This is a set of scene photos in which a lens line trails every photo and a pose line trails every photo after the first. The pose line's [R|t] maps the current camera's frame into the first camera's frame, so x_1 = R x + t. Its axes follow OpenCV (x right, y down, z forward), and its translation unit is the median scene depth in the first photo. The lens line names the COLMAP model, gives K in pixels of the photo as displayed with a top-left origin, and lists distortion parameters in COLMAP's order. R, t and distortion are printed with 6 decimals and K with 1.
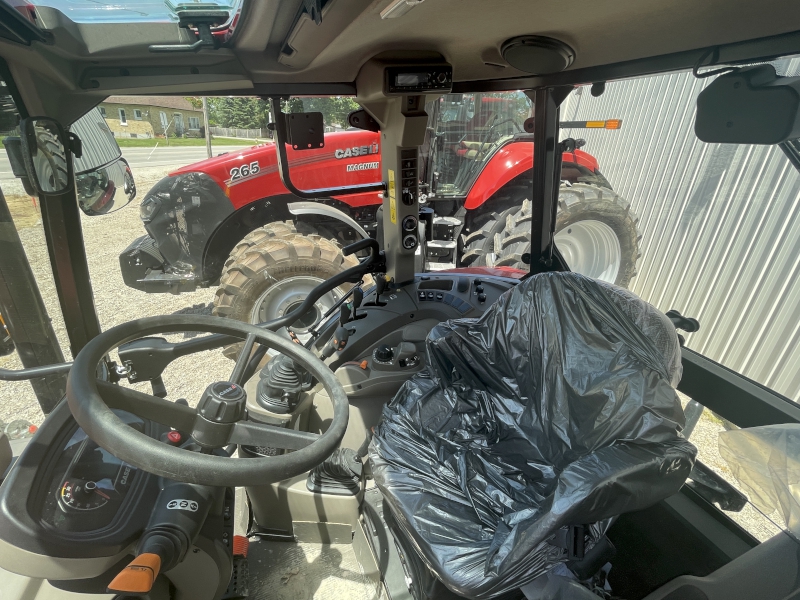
lens RADIAL K [[378.1, 0, 395.1], [0, 378.1, 300.2], [0, 0, 1]] dist [0.000216, 0.000021]
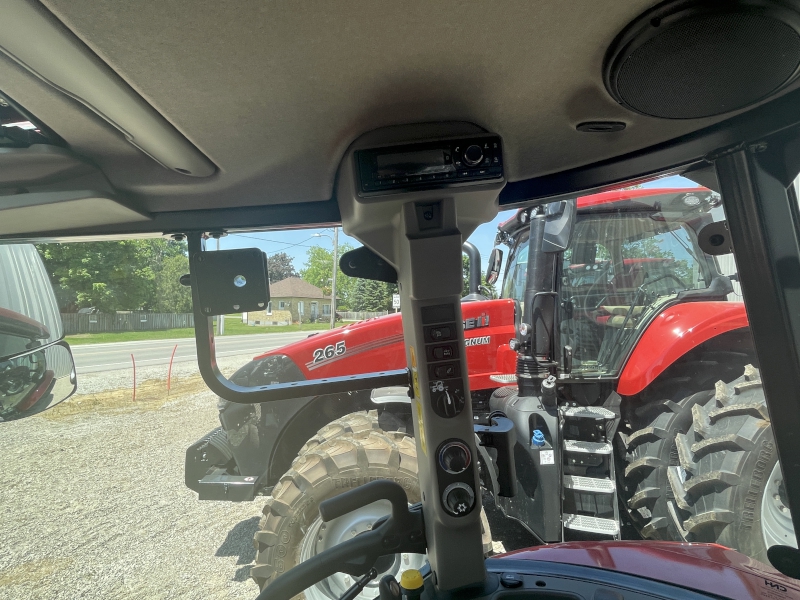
lens RADIAL K [[429.1, 0, 393.7], [0, 429.1, 298.5], [0, 0, 1]] dist [-0.003698, 0.000524]
pose [[0.952075, -0.066679, -0.298508, 0.041328], [-0.068318, 0.904933, -0.420034, -0.047238], [0.298138, 0.420297, 0.857009, 0.140719]]
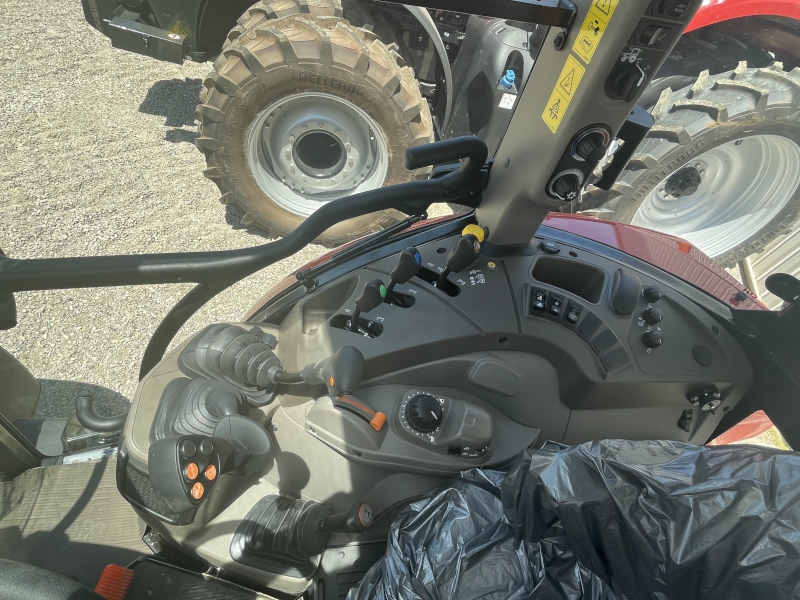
lens RADIAL K [[429.1, 0, 393.7], [0, 429.1, 298.5], [0, 0, 1]] dist [-0.003698, 0.000524]
pose [[0.950733, 0.309893, 0.008480, -0.033278], [-0.290071, 0.879601, 0.377042, -0.052176], [0.109384, -0.360927, 0.926157, 0.154653]]
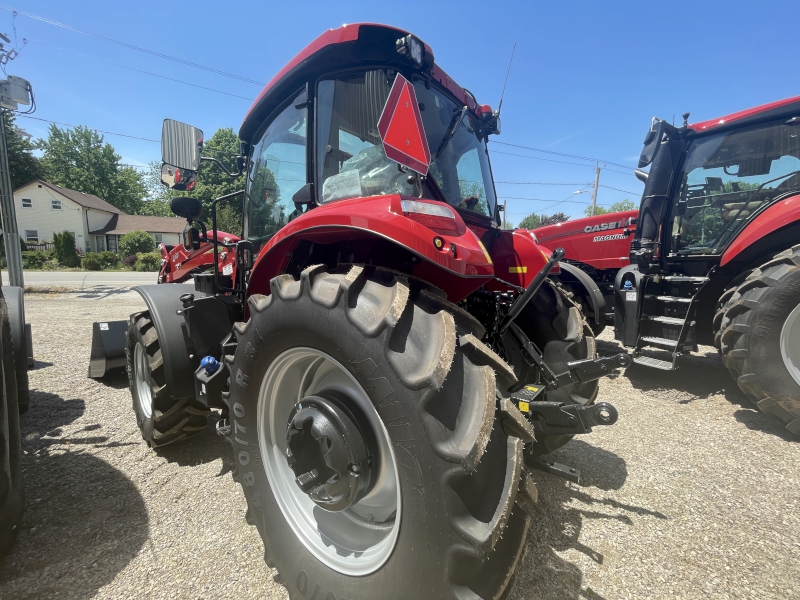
lens RADIAL K [[324.1, 0, 400.0], [0, 324.1, 300.0], [0, 0, 1]] dist [0.012749, 0.000150]
pose [[0.522671, 0.061448, -0.850317, 0.514859], [-0.338423, 0.930403, -0.140786, 0.245194], [0.782486, 0.361352, 0.507090, -0.029049]]
